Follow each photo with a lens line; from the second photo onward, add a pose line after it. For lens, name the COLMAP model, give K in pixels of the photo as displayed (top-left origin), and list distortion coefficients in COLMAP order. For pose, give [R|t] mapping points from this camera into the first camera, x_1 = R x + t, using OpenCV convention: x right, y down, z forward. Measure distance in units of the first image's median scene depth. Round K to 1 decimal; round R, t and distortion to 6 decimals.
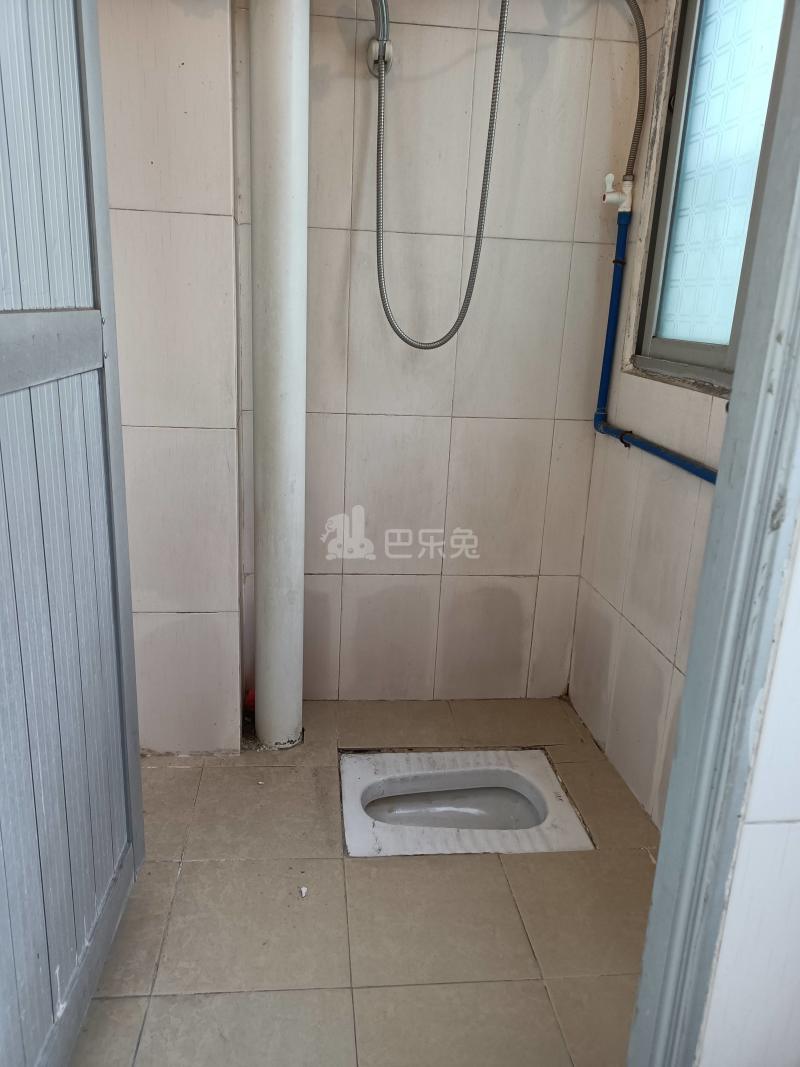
lens RADIAL K [[786.4, 0, 397.1], [0, 786.4, 528.5], [0, 0, 1]] dist [0.047071, -0.035322]
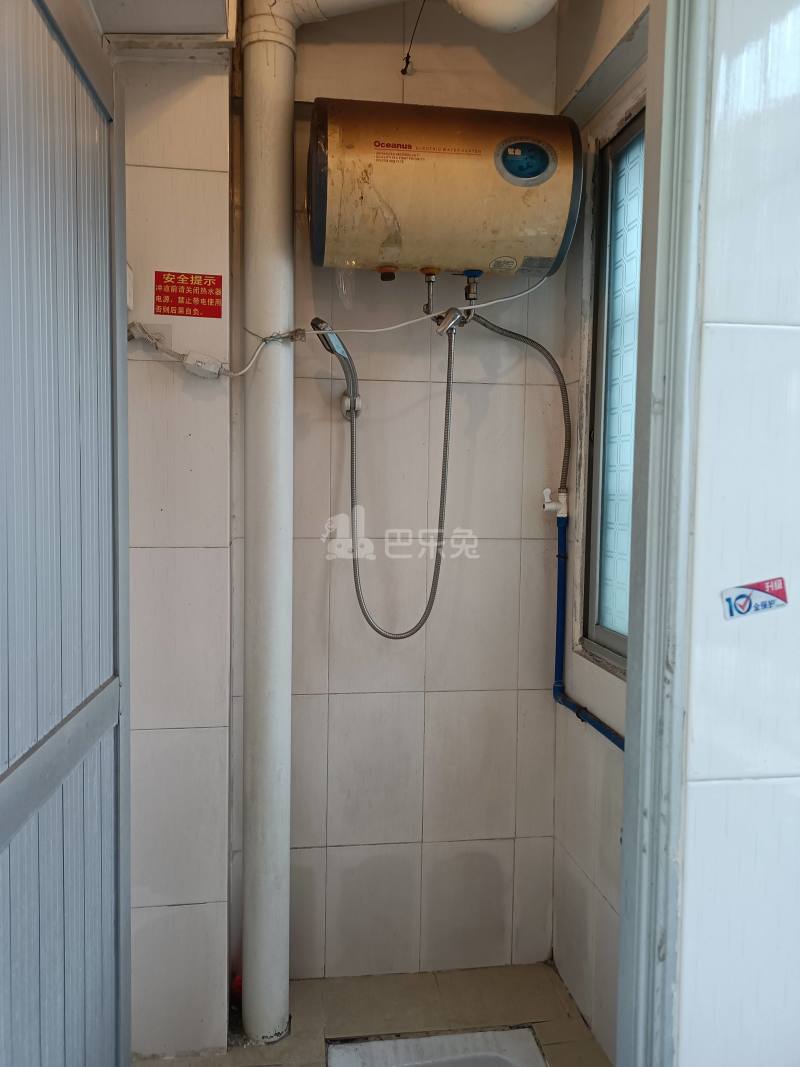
lens RADIAL K [[786.4, 0, 397.1], [0, 786.4, 528.5], [0, 0, 1]] dist [0.047071, -0.035322]
pose [[0.999196, -0.031852, 0.024343, 0.012343], [0.036402, 0.975258, -0.218054, -0.132091], [-0.016795, 0.218765, 0.975633, -0.128537]]
